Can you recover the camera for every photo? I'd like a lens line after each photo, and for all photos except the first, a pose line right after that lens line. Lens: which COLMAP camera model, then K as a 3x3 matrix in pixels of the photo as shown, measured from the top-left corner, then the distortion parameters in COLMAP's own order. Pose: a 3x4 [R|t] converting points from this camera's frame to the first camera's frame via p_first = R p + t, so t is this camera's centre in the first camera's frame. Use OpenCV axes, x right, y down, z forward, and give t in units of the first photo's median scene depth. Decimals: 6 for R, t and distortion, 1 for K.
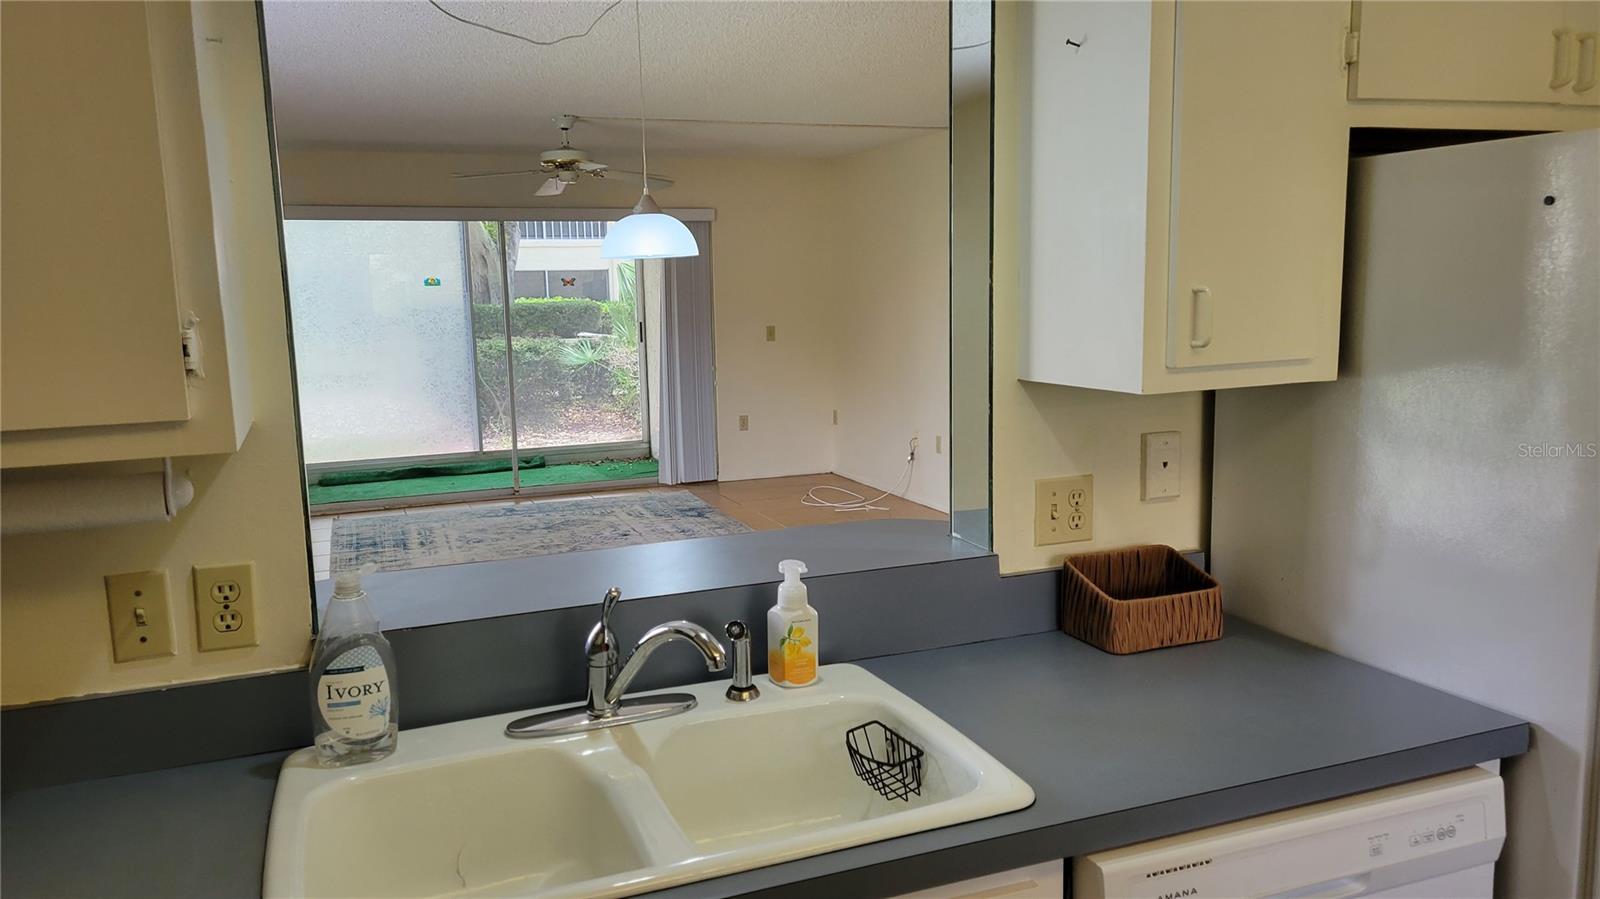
lens RADIAL K [[1194.0, 0, 800.0], [0, 1194.0, 449.5], [0, 0, 1]] dist [0.034301, -0.034259]
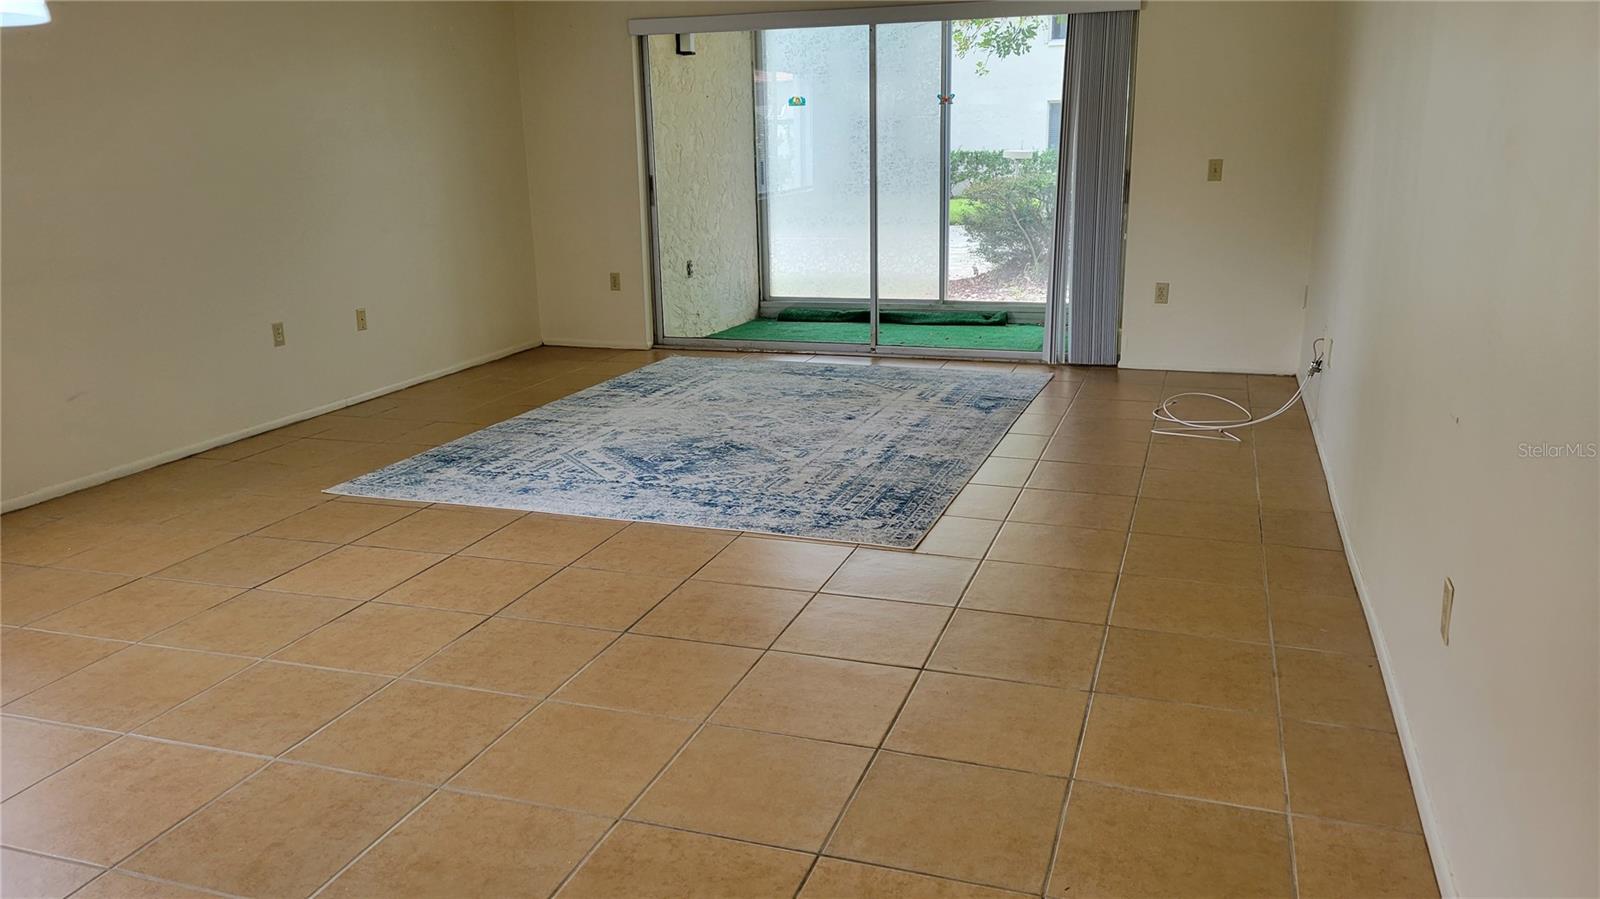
lens RADIAL K [[1194.0, 0, 800.0], [0, 1194.0, 449.5], [0, 0, 1]] dist [0.034301, -0.034259]
pose [[0.758110, 0.171263, -0.629237, 0.266829], [-0.087395, 0.982877, 0.162221, -0.027931], [0.646244, -0.067990, 0.760096, 0.285033]]
